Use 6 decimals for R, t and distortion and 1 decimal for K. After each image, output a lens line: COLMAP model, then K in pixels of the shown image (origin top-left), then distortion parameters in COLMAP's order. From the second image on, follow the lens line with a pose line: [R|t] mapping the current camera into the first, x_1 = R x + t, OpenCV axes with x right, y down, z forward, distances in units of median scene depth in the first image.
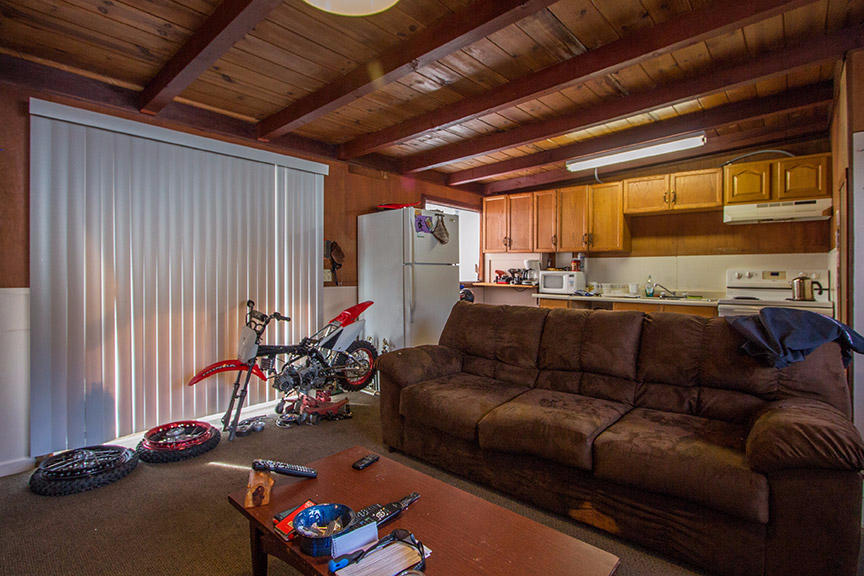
lens RADIAL K [[425.3, 0, 433.3], [0, 425.3, 270.2], [0, 0, 1]] dist [-0.020128, 0.000703]
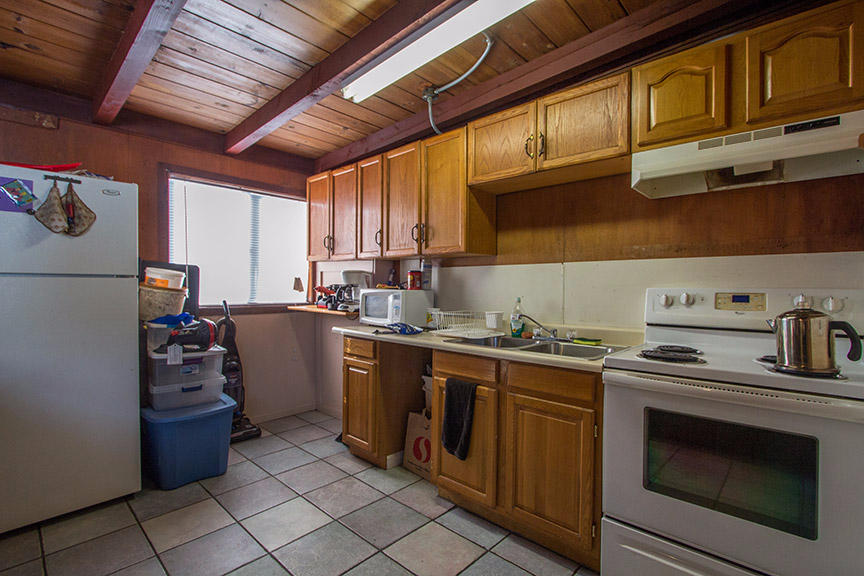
lens RADIAL K [[398.7, 0, 433.9], [0, 398.7, 287.7], [0, 0, 1]] dist [-0.024779, 0.004567]
pose [[0.999565, 0.004372, -0.029160, 0.451420], [-0.004243, 0.999981, 0.004471, -0.003008], [0.029179, -0.004346, 0.999565, 0.515515]]
